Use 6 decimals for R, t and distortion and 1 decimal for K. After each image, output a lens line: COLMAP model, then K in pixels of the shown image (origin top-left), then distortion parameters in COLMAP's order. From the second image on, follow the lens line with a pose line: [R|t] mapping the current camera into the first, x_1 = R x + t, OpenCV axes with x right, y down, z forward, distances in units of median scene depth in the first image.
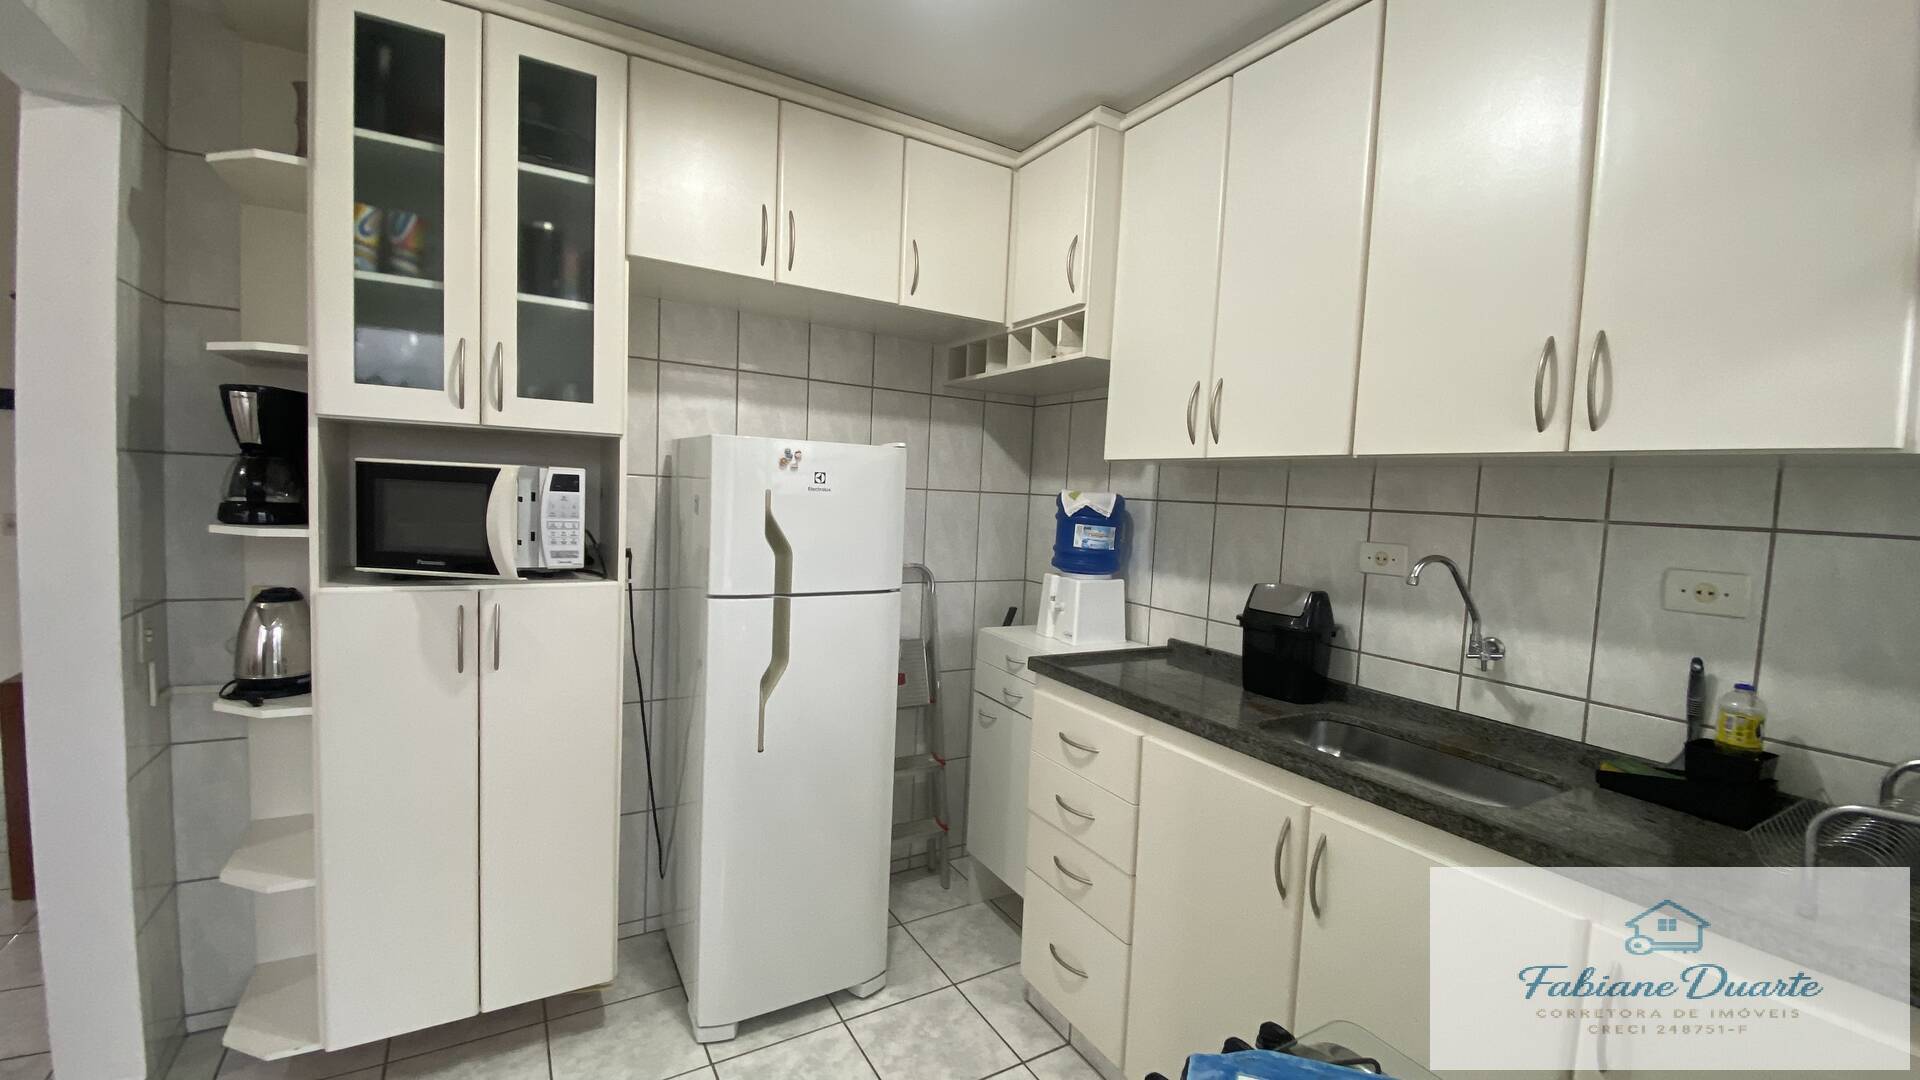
lens RADIAL K [[769.4, 0, 955.1], [0, 769.4, 532.6], [0, 0, 1]] dist [0.000067, -0.000093]
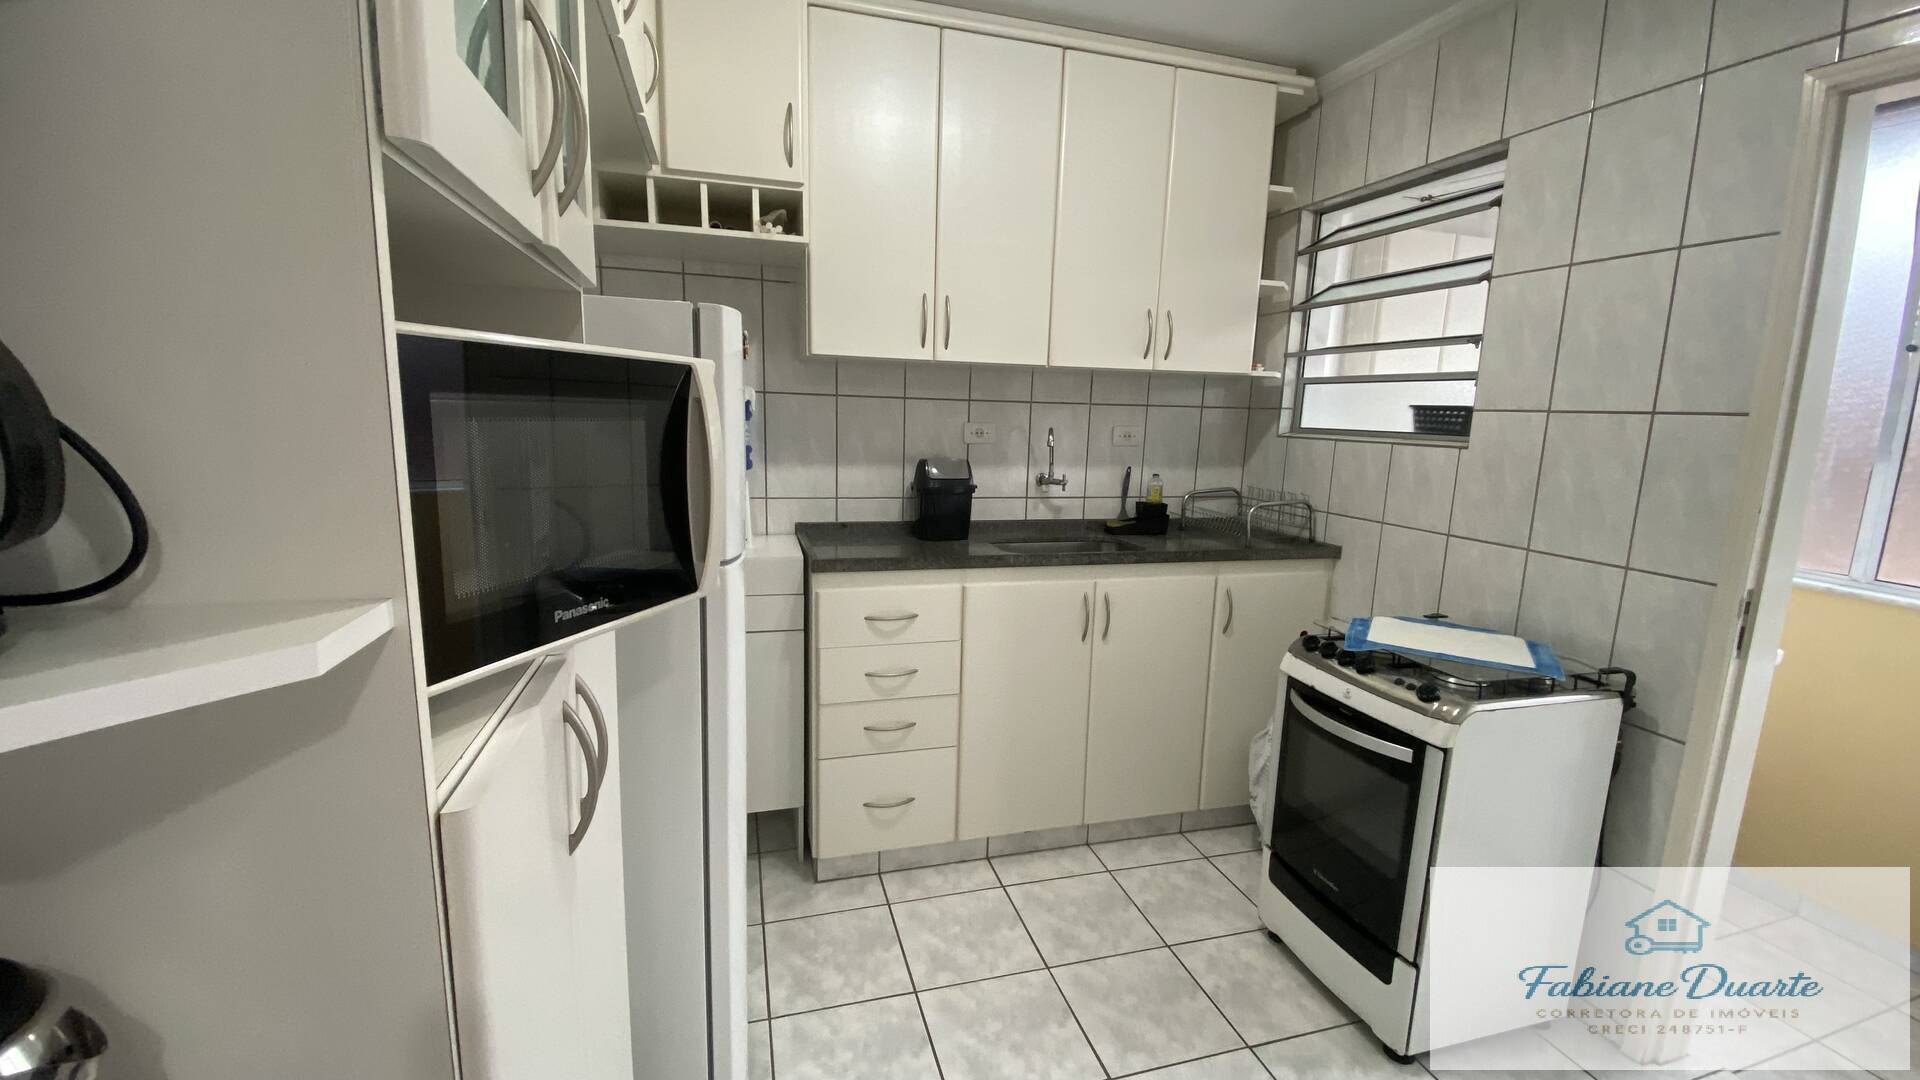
lens RADIAL K [[769.4, 0, 955.1], [0, 769.4, 532.6], [0, 0, 1]] dist [0.000067, -0.000093]
pose [[0.244775, -0.191690, 0.950442, -0.936265], [0.032610, 0.981335, 0.189522, -0.061906], [-0.969031, -0.015396, 0.246458, 0.691863]]
